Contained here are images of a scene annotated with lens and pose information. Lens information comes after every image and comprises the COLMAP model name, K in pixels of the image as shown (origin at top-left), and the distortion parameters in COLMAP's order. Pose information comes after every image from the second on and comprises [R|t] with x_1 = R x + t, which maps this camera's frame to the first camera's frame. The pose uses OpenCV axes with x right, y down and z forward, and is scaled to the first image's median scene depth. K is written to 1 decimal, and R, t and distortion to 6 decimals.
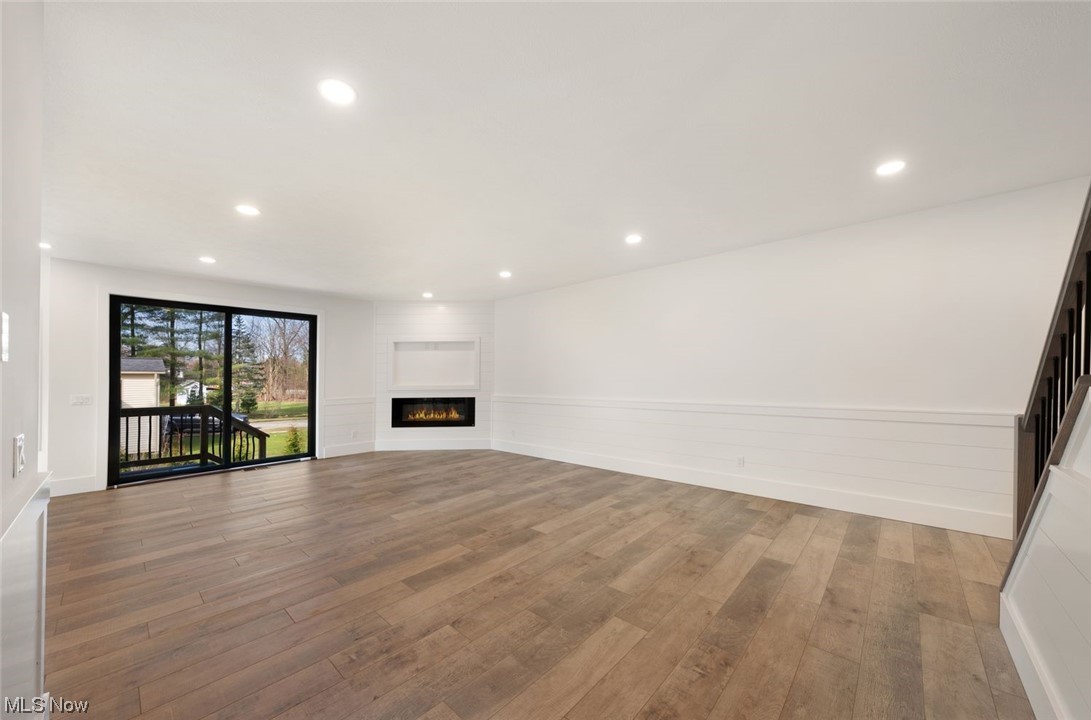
lens RADIAL K [[396.7, 0, 538.5], [0, 396.7, 368.2], [0, 0, 1]] dist [0.001655, 0.000027]
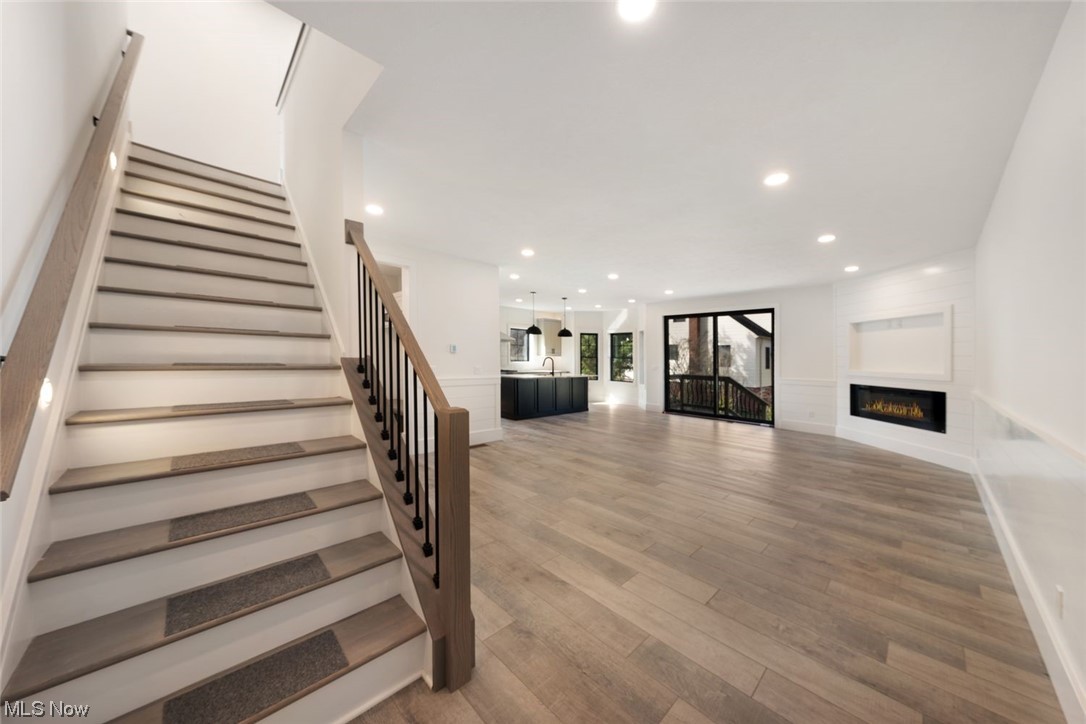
lens RADIAL K [[368.5, 0, 543.0], [0, 368.5, 362.0], [0, 0, 1]] dist [0.000374, 0.000198]
pose [[-0.066955, 0.020305, -0.997549, 0.865823], [0.003821, 0.999791, 0.020094, 0.007210], [0.997749, -0.002467, -0.067018, 0.546855]]
